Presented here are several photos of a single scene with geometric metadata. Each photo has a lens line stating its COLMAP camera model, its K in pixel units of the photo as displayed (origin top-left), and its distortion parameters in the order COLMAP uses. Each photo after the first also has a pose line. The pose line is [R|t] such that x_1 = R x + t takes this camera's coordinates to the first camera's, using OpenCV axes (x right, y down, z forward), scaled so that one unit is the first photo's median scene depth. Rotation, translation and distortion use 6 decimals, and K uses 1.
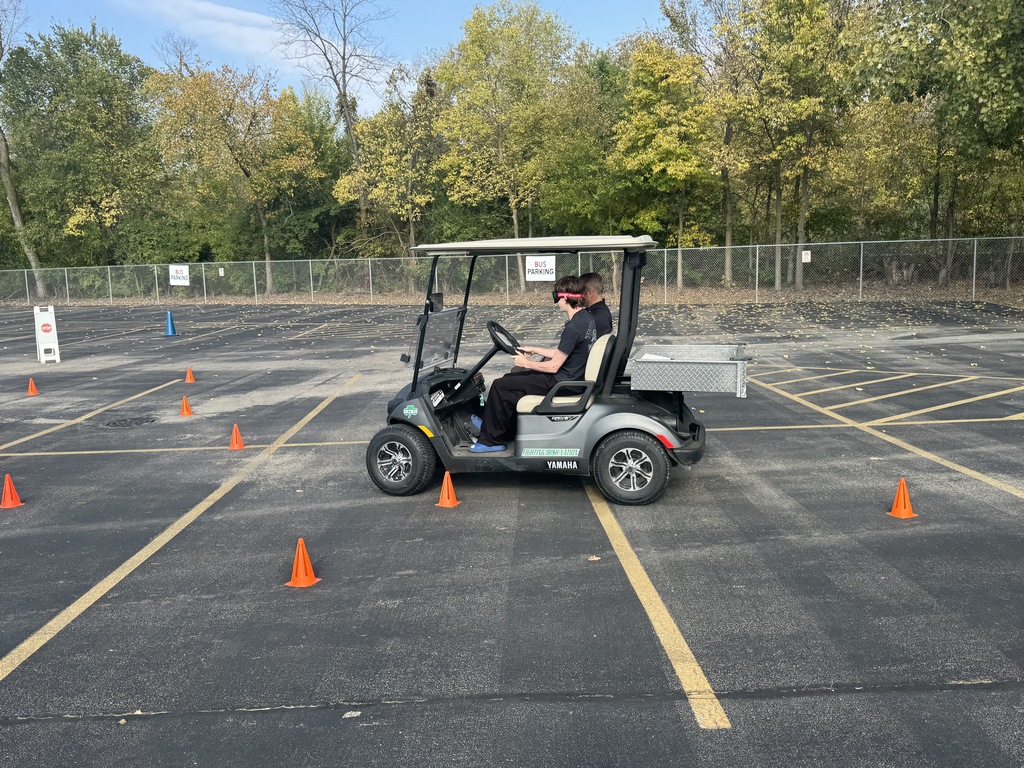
lens RADIAL K [[878.1, 0, 512.0], [0, 878.1, 384.0], [0, 0, 1]] dist [0.130014, -0.225178]
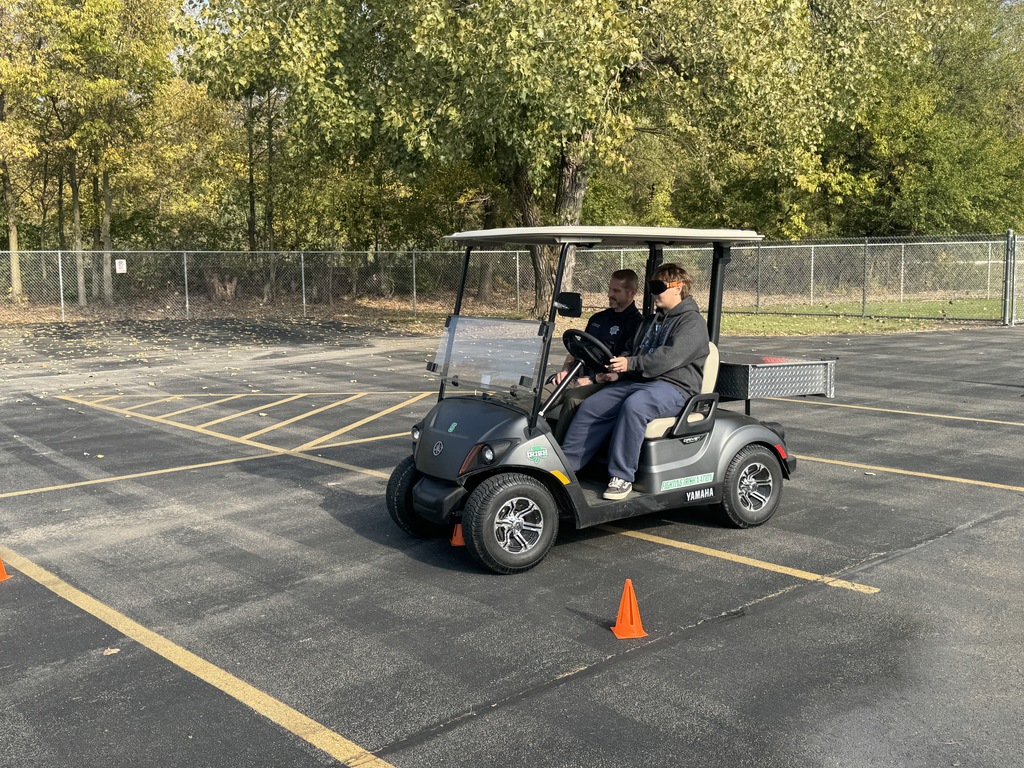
lens RADIAL K [[1030.7, 0, 512.0], [0, 1030.7, 384.0], [0, 0, 1]] dist [0.164295, -0.318171]
pose [[0.759375, -0.056681, 0.648179, -0.138321], [0.076576, 0.997061, -0.002523, -0.003961], [-0.646131, 0.051551, 0.761484, 0.037711]]
